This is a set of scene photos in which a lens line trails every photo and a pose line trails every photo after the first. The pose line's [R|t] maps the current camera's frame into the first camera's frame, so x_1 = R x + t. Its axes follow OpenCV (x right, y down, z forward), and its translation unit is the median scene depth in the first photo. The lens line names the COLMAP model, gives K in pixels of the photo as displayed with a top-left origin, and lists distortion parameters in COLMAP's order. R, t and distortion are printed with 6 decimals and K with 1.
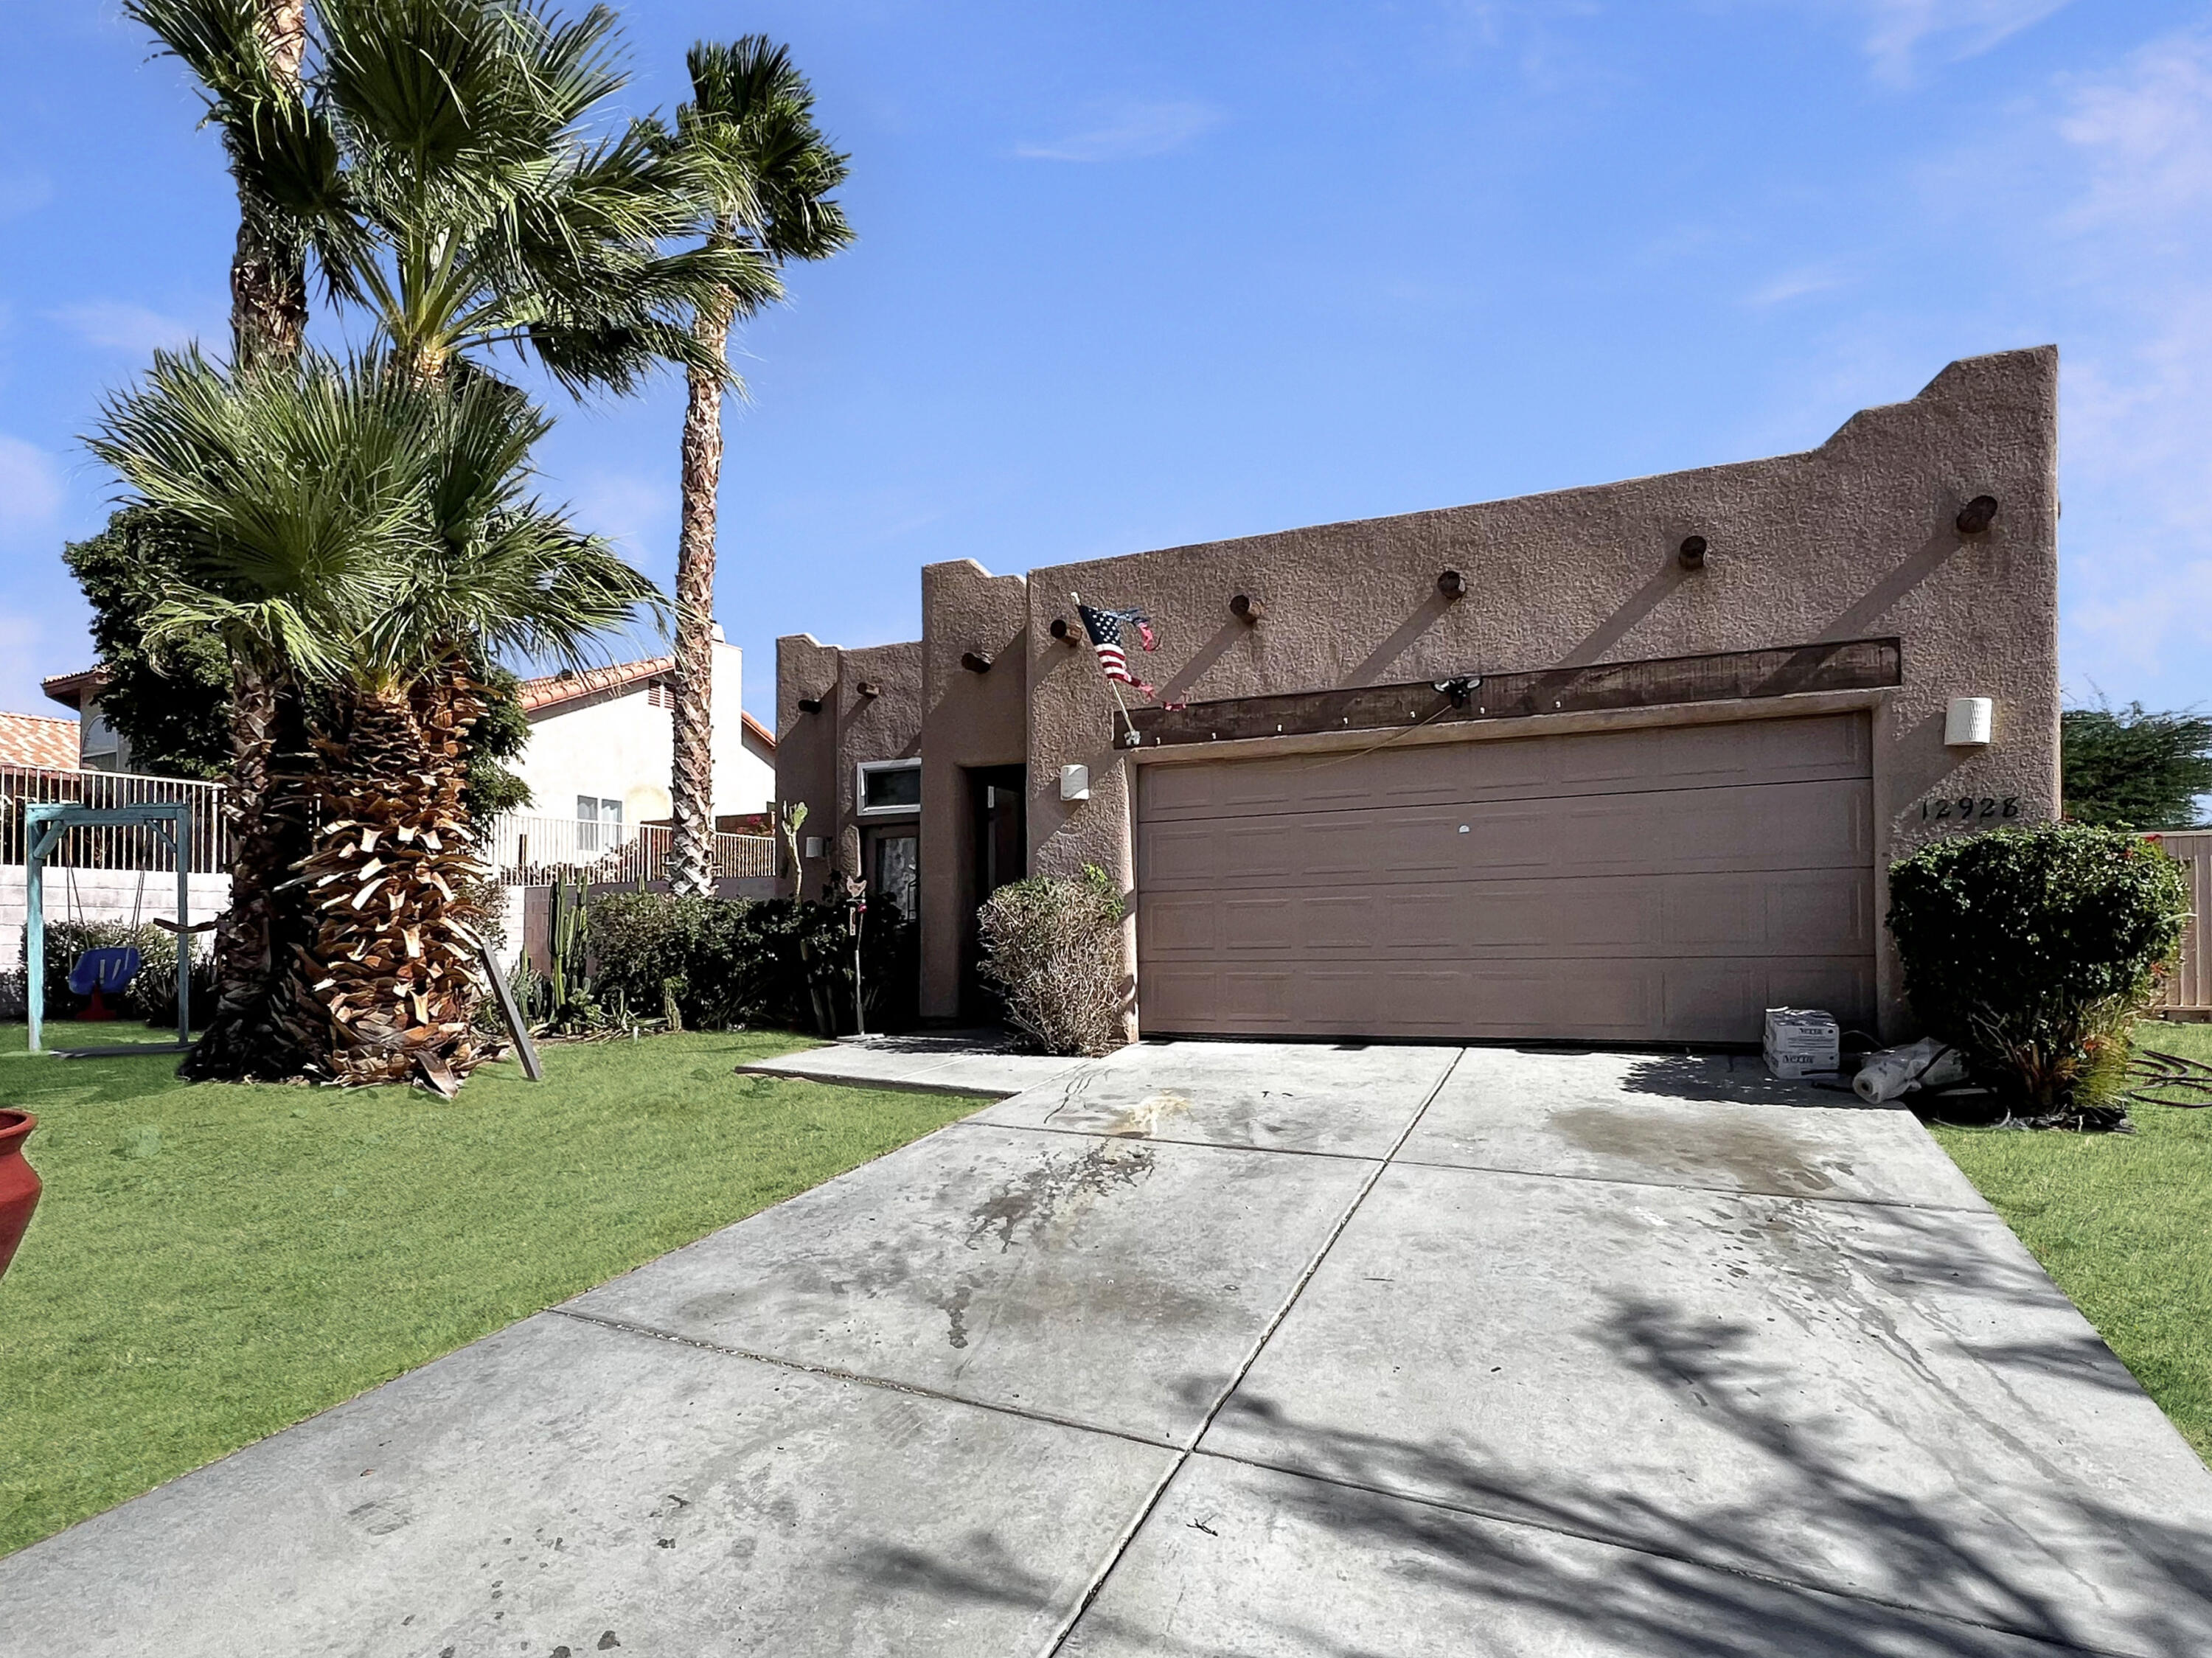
lens RADIAL K [[1132.7, 0, 1118.3], [0, 1132.7, 917.9], [0, 0, 1]] dist [-0.002920, -0.003908]
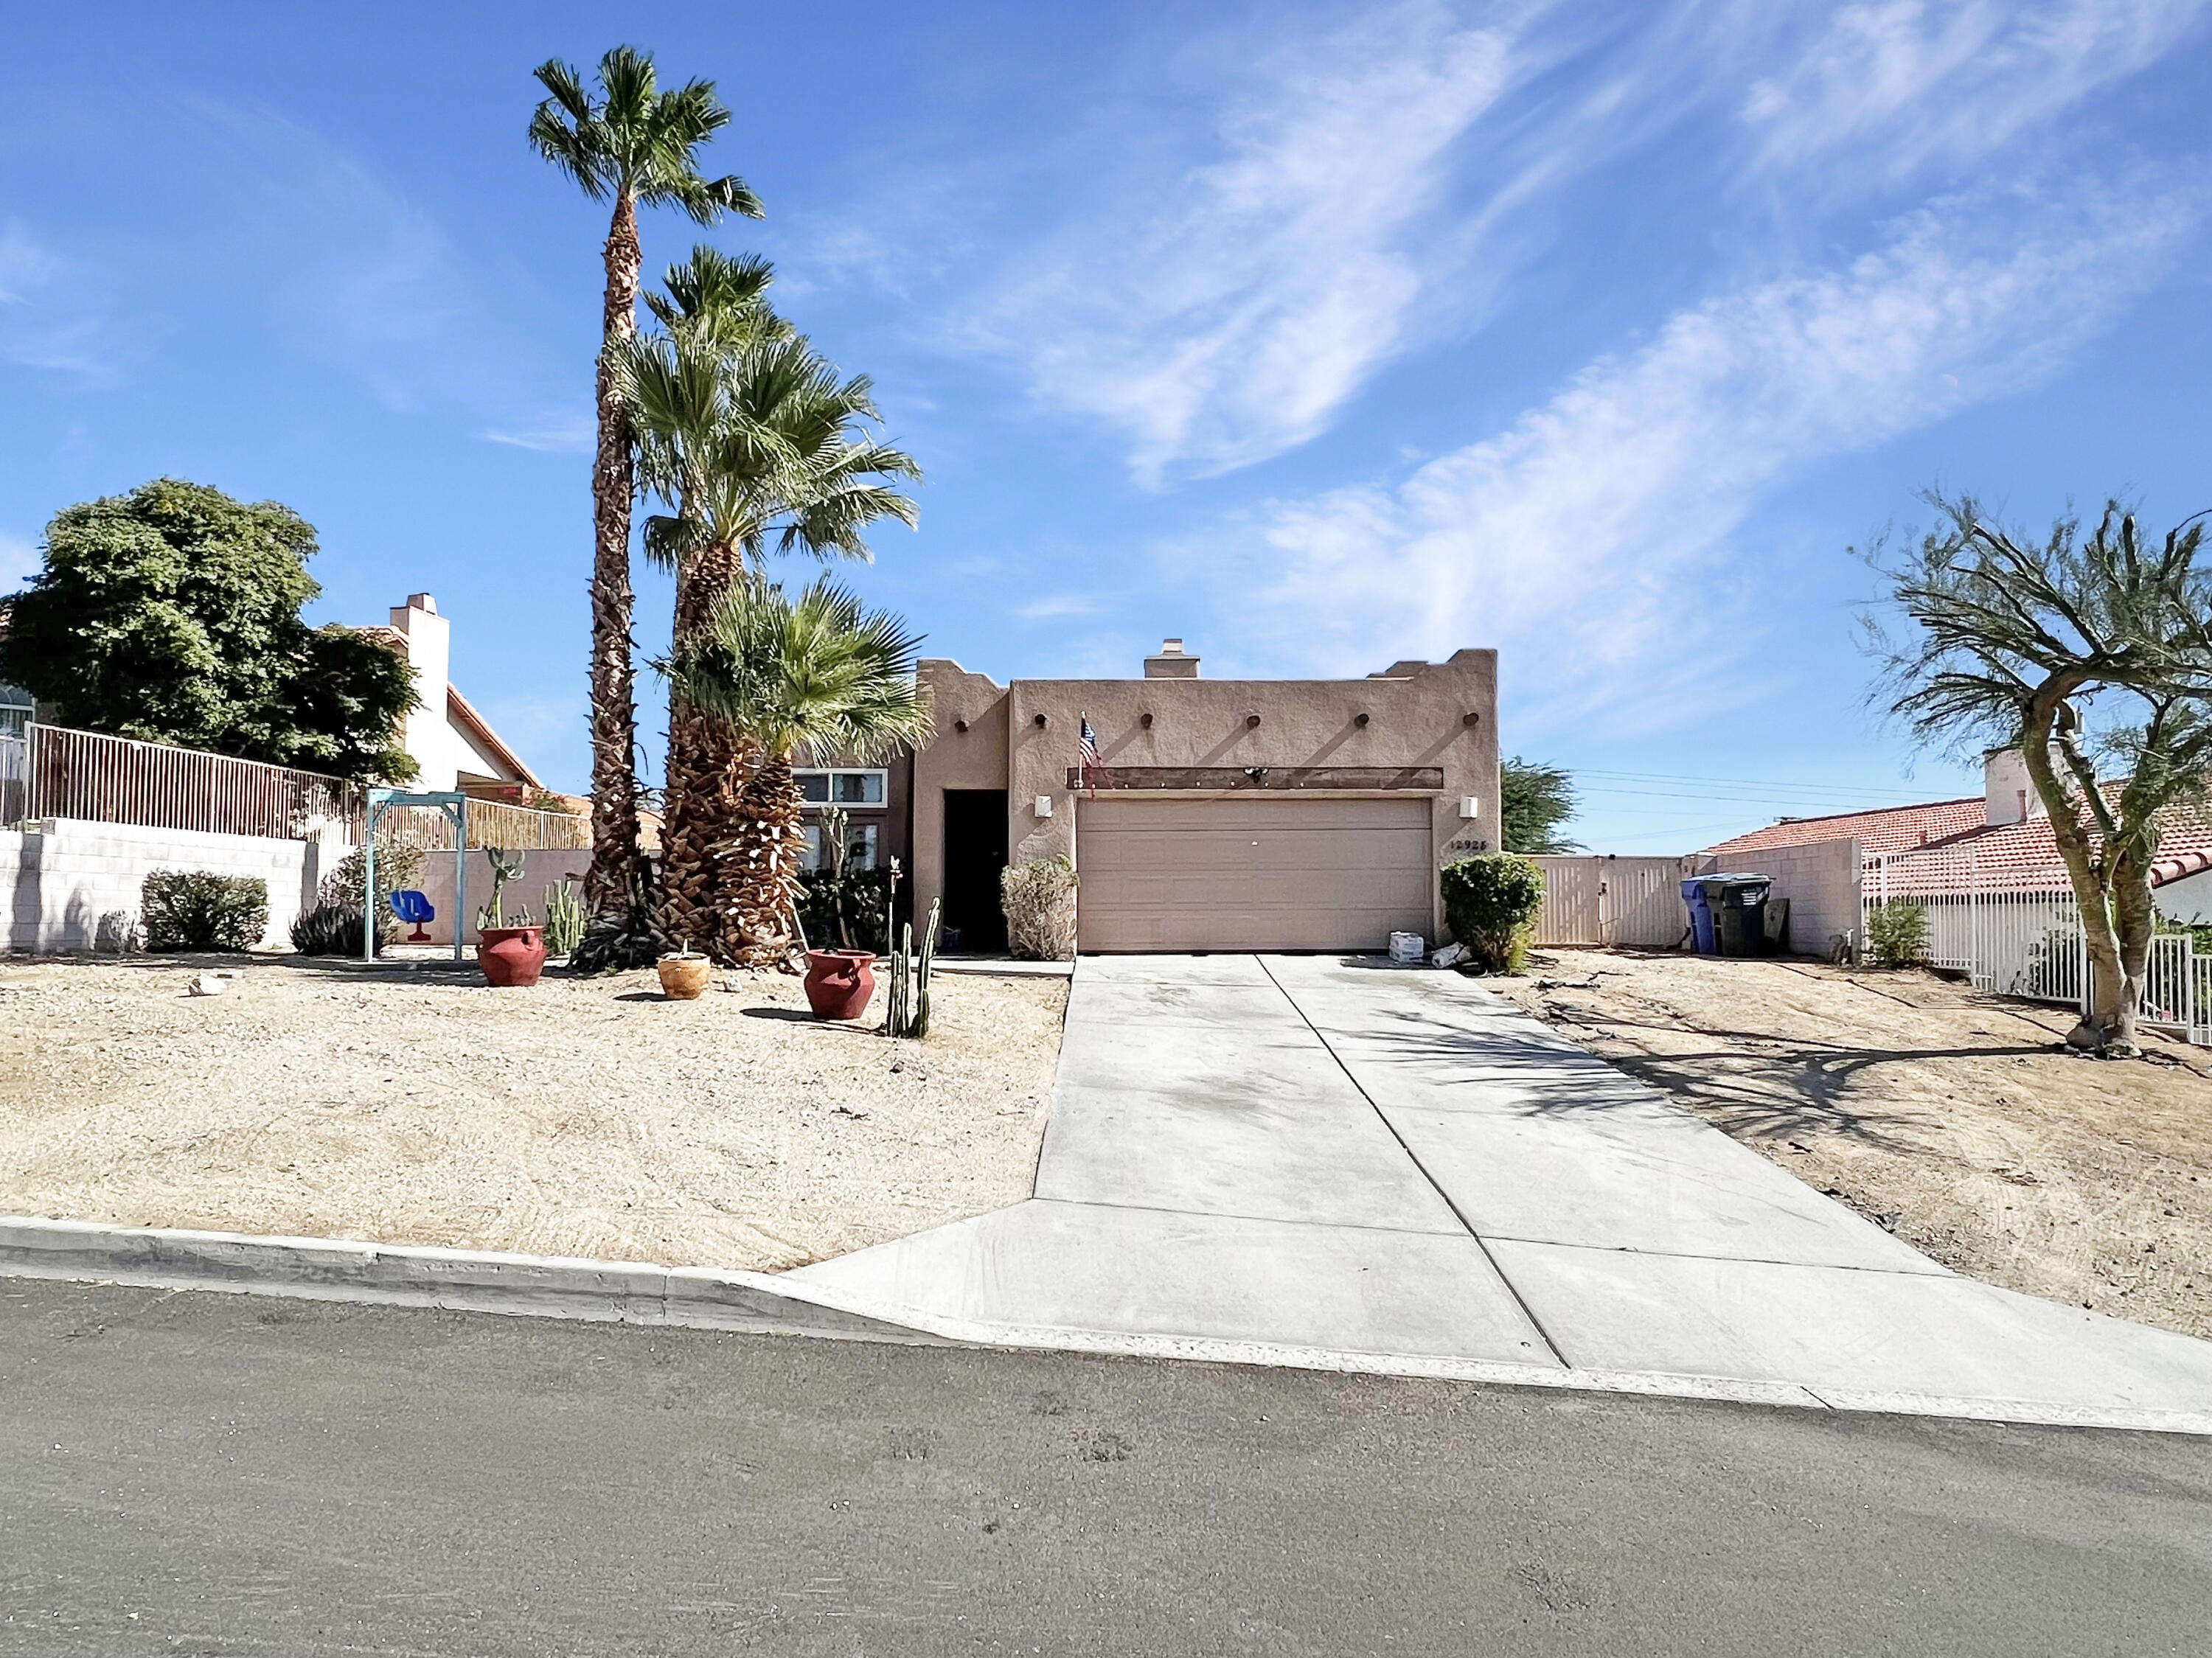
lens RADIAL K [[1235.4, 0, 1109.4], [0, 1235.4, 830.2], [0, 0, 1]] dist [0.004121, -0.000723]
pose [[0.912594, 0.041076, 0.406799, -0.829588], [-0.016244, 0.997798, -0.064309, 0.041104], [-0.408545, 0.052080, 0.911251, -0.880069]]
